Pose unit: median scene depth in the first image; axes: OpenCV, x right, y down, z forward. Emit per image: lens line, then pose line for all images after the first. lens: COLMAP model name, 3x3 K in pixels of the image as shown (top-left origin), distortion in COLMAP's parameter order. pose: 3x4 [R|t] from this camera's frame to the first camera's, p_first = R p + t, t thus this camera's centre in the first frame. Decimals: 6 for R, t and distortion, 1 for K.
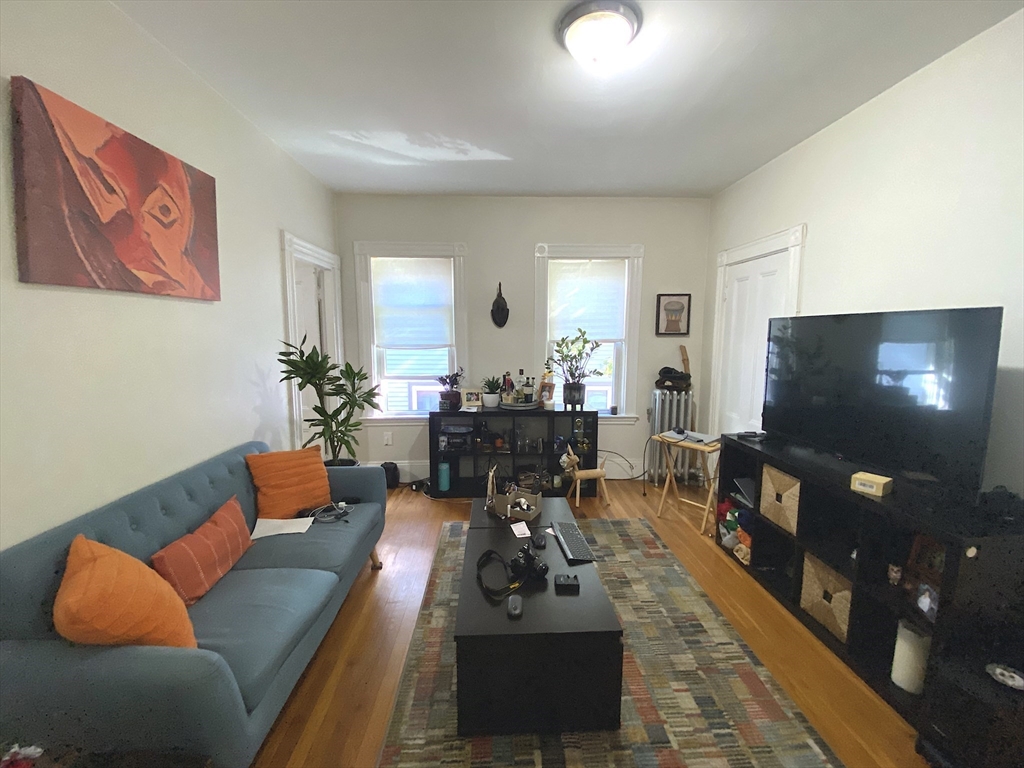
lens RADIAL K [[413.1, 0, 512.0], [0, 413.1, 384.0], [0, 0, 1]] dist [0.048898, -0.039876]
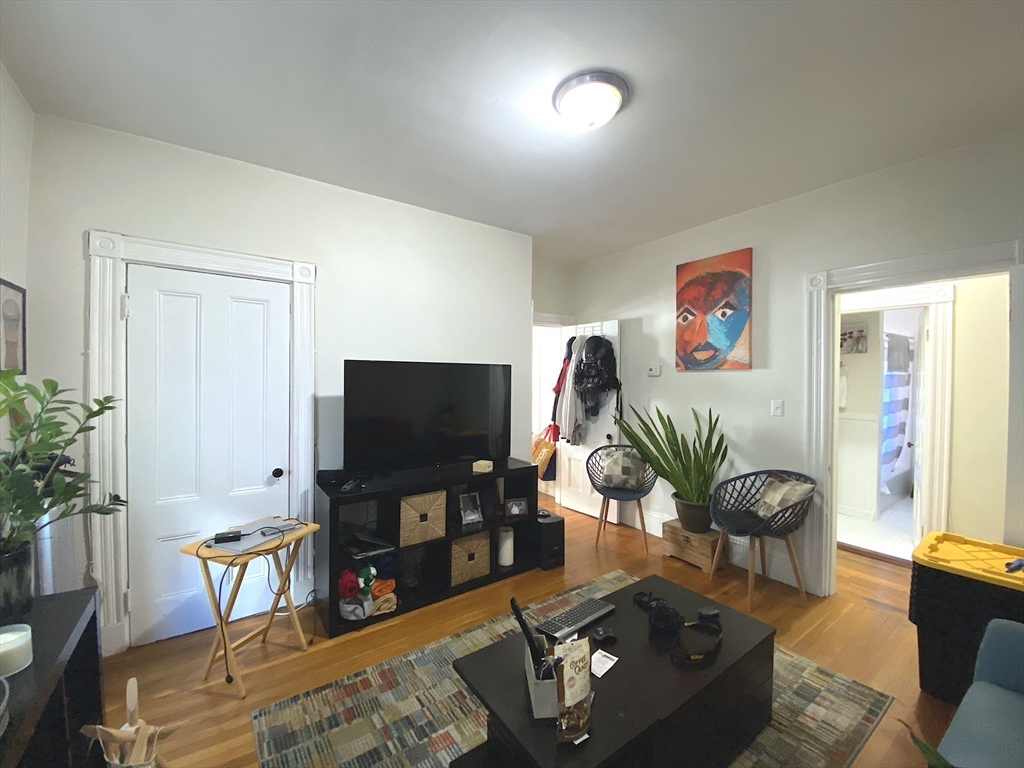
lens RADIAL K [[413.1, 0, 512.0], [0, 413.1, 384.0], [0, 0, 1]] dist [0.048898, -0.039876]
pose [[-0.546208, -0.011573, 0.837570, -0.394435], [0.093950, 0.992749, 0.074986, -0.137156], [-0.832364, 0.119648, -0.541160, 1.204326]]
